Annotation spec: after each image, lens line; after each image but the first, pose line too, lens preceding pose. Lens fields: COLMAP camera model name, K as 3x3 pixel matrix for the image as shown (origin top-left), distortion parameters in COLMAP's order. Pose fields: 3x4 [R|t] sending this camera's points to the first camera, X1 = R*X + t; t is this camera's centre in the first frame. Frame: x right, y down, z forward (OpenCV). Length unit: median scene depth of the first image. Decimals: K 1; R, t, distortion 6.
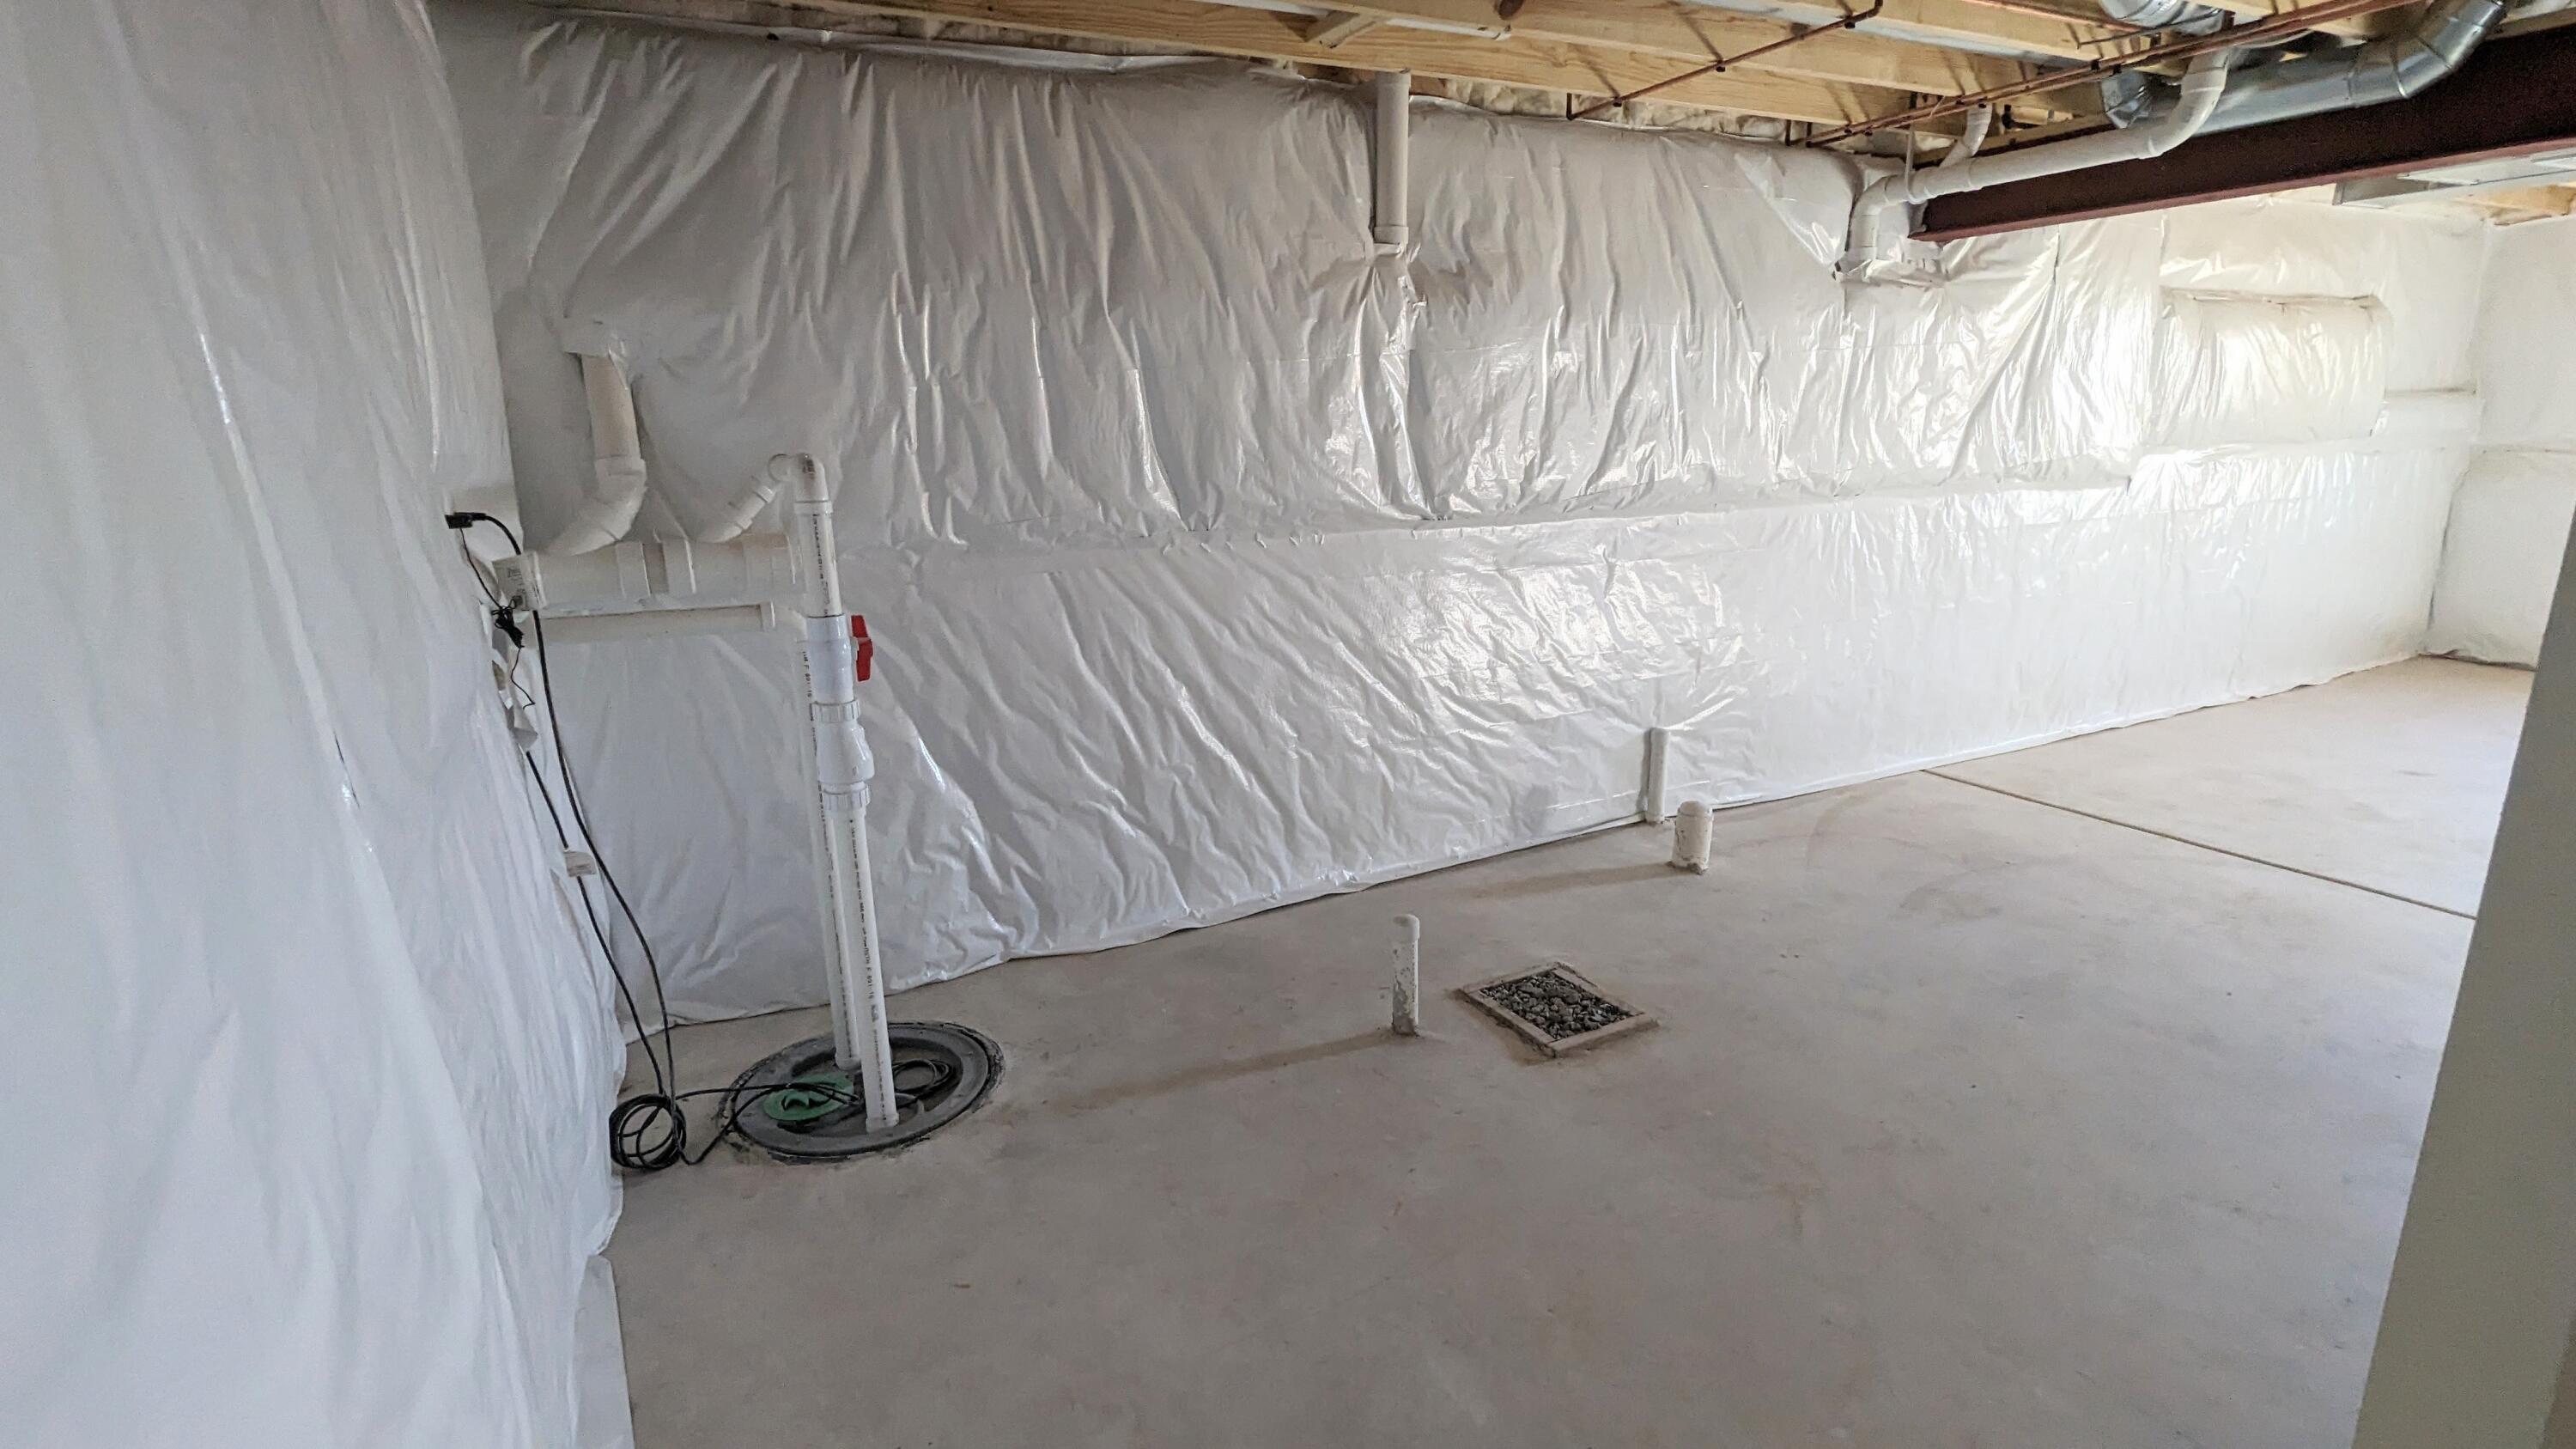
lens RADIAL K [[1232.4, 0, 1285.4], [0, 1232.4, 726.0], [0, 0, 1]] dist [0.002685, 0.000209]
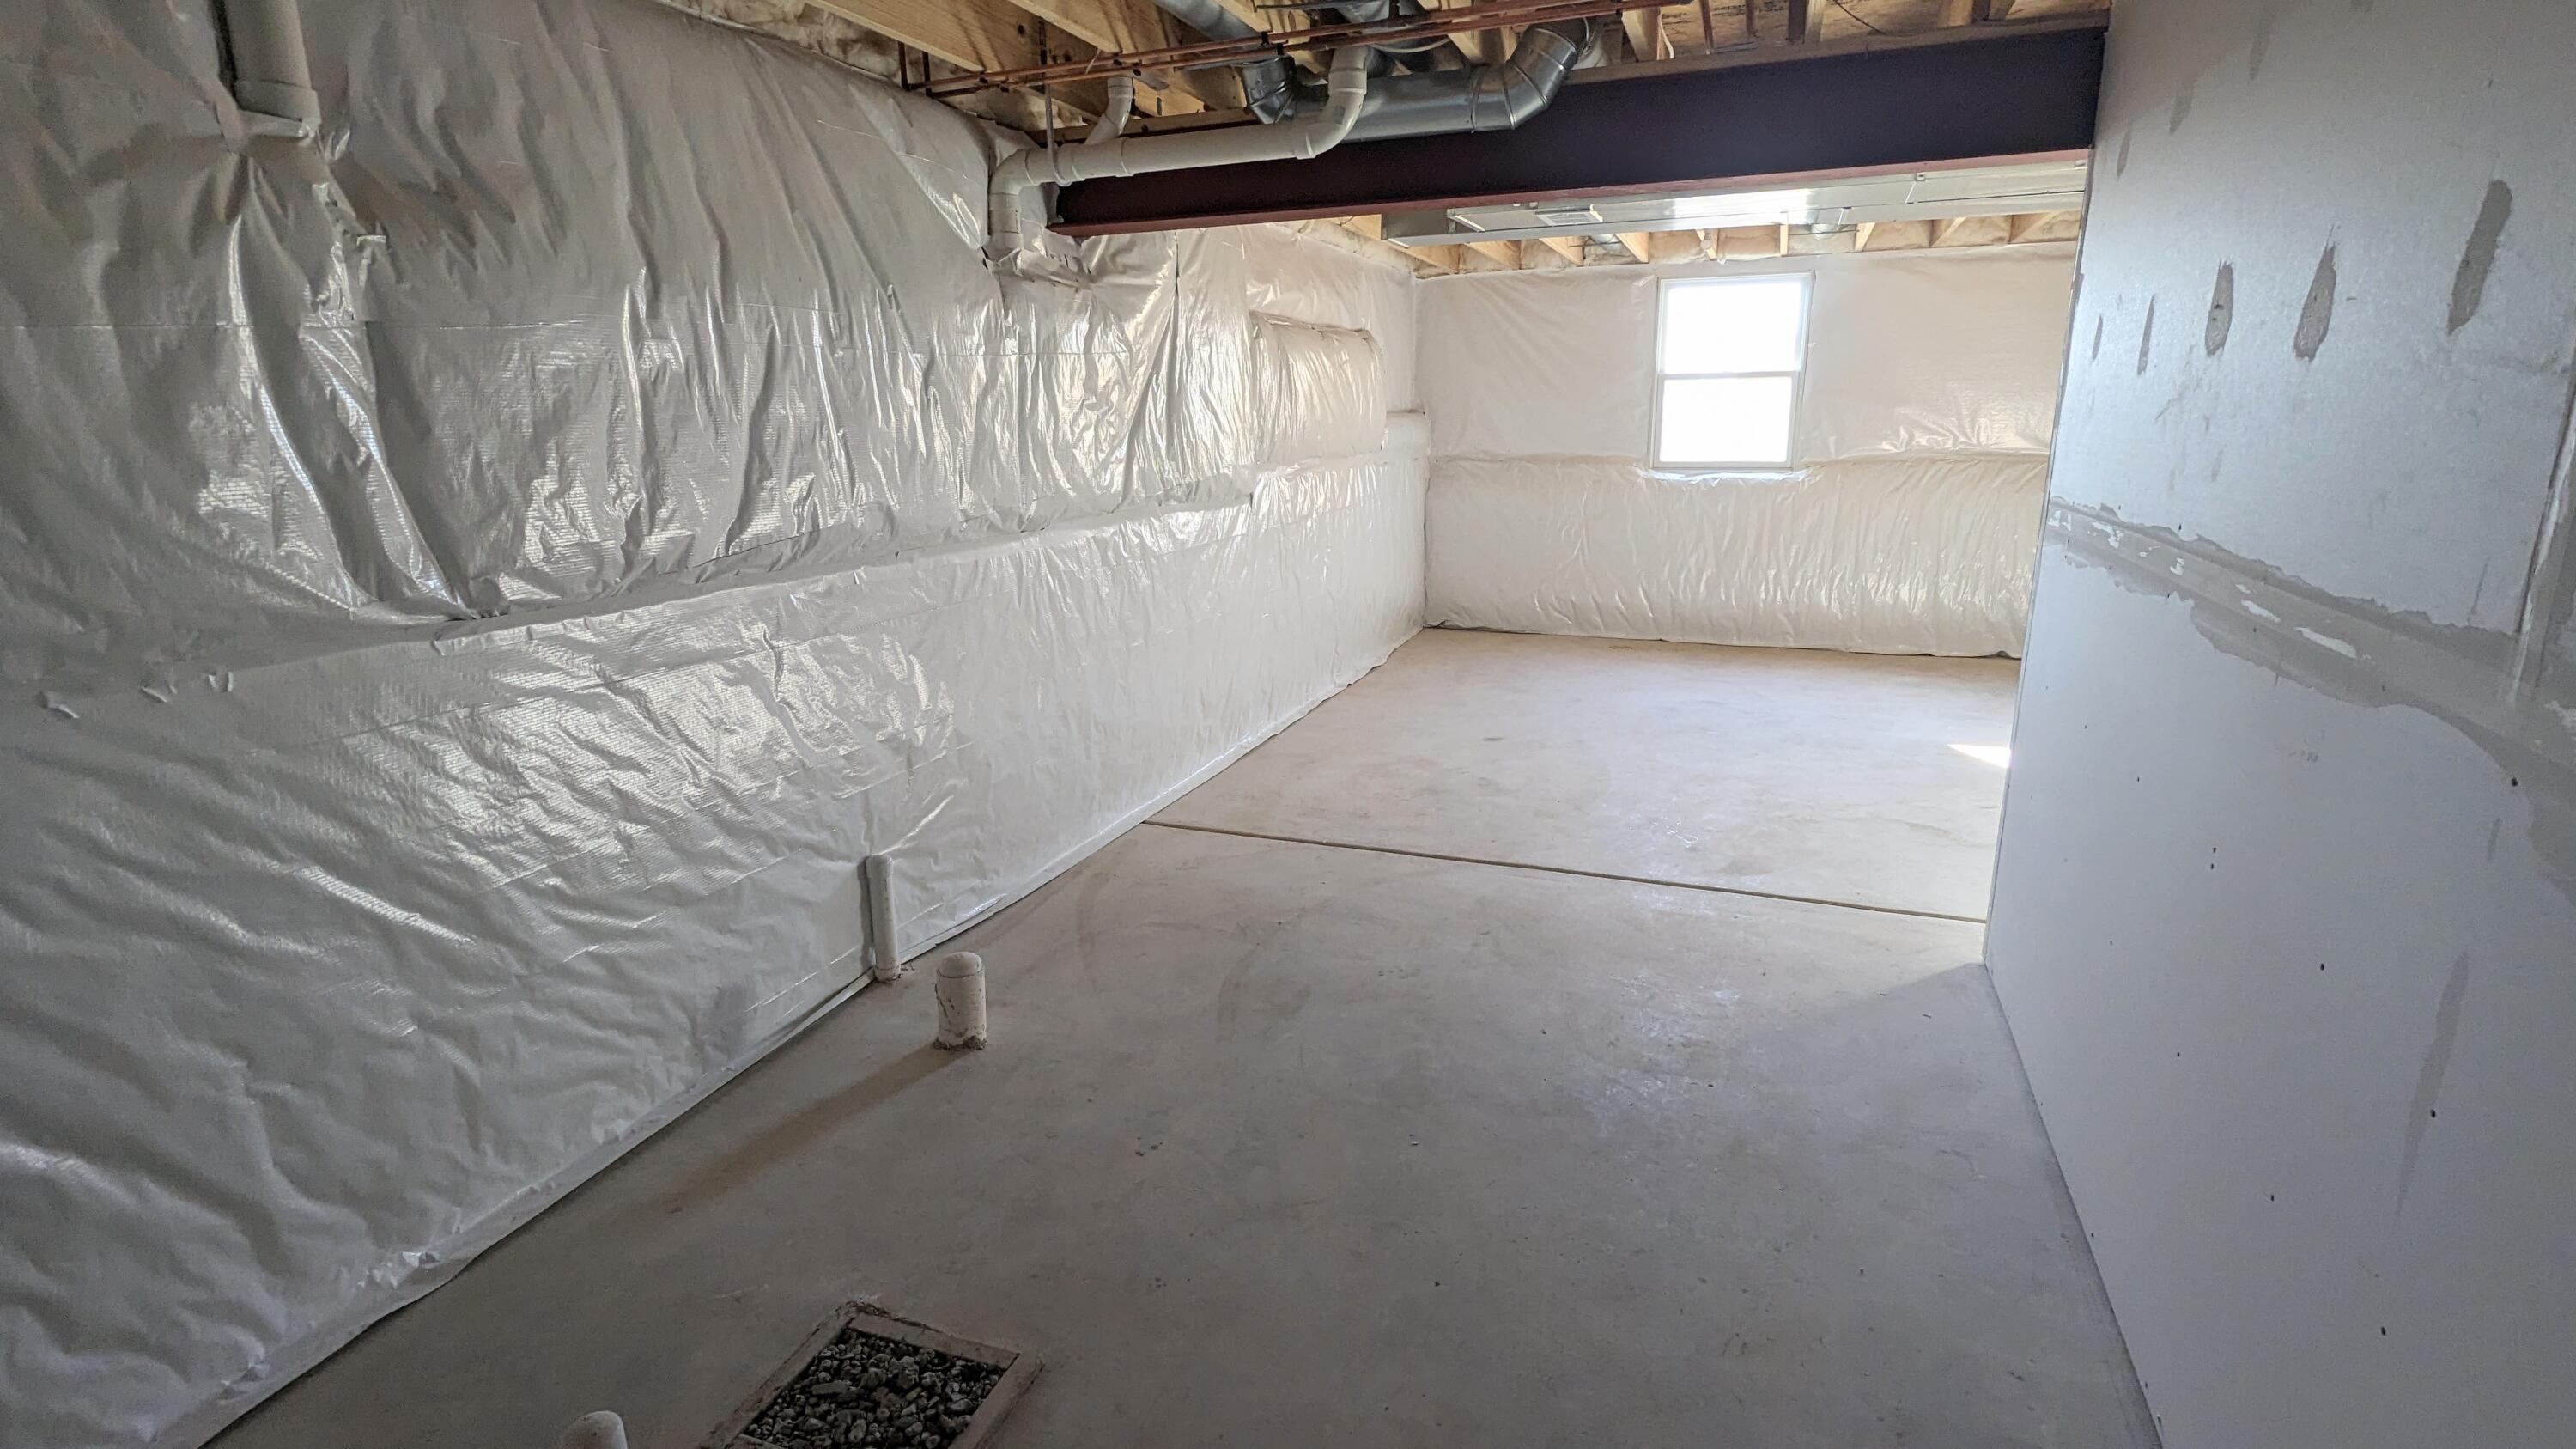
lens RADIAL K [[1232.4, 0, 1285.4], [0, 1232.4, 726.0], [0, 0, 1]] dist [0.002685, 0.000209]
pose [[0.743869, -0.157531, 0.649495, 0.018385], [0.164078, 0.985127, 0.051018, -0.079653], [-0.647872, 0.068617, 0.758653, 0.296559]]
